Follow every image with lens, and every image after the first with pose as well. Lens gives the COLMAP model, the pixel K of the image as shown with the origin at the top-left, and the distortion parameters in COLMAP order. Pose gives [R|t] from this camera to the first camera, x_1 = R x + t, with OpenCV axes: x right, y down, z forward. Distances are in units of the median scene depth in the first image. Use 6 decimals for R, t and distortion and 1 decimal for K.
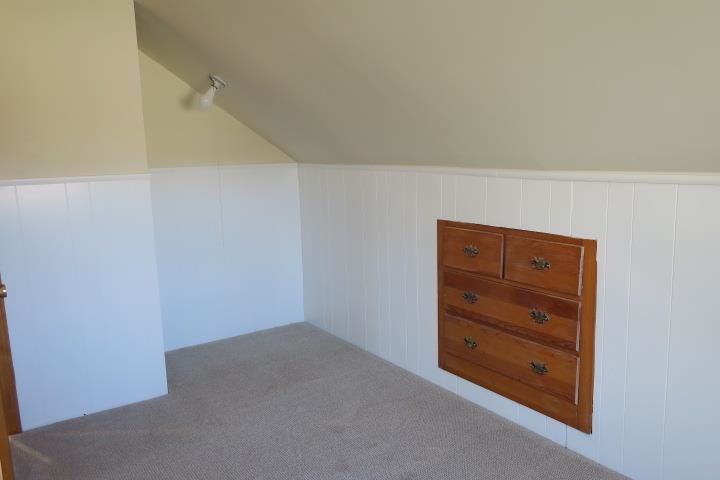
lens RADIAL K [[568.3, 0, 360.0], [0, 568.3, 240.0], [0, 0, 1]] dist [-0.008933, 0.010125]
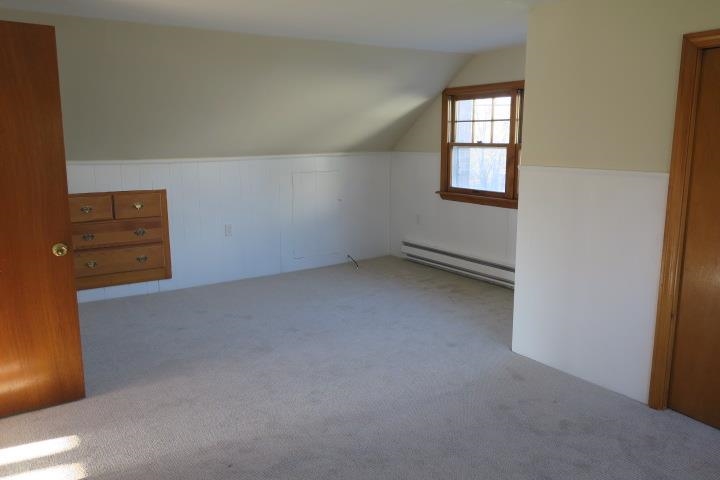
lens RADIAL K [[568.3, 0, 360.0], [0, 568.3, 240.0], [0, 0, 1]] dist [-0.008933, 0.010125]
pose [[0.007645, -0.150836, 0.988529, -1.637534], [0.161077, 0.975834, 0.147653, -0.011687], [-0.986912, 0.158101, 0.031757, 0.170786]]
